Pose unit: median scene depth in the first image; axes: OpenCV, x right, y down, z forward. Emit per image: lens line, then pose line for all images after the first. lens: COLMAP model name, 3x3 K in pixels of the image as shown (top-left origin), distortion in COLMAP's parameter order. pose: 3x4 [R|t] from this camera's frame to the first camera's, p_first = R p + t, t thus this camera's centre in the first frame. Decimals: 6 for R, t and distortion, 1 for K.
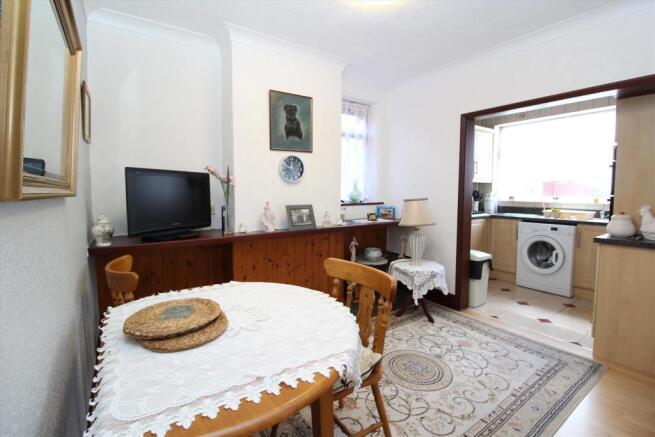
lens RADIAL K [[306.4, 0, 337.1], [0, 306.4, 208.6], [0, 0, 1]] dist [-0.014023, -0.002351]
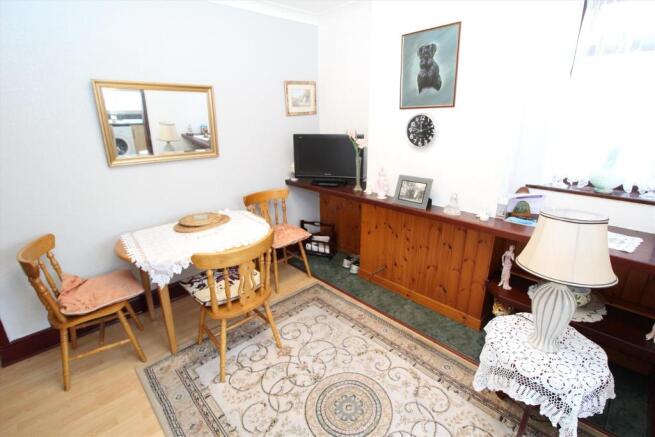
lens RADIAL K [[306.4, 0, 323.1], [0, 306.4, 216.4], [0, 0, 1]] dist [-0.014023, -0.002351]
pose [[0.123028, 0.312386, -0.941955, 0.660372], [-0.046790, 0.949936, 0.308922, -0.154777], [0.991299, 0.006068, 0.131486, 0.642509]]
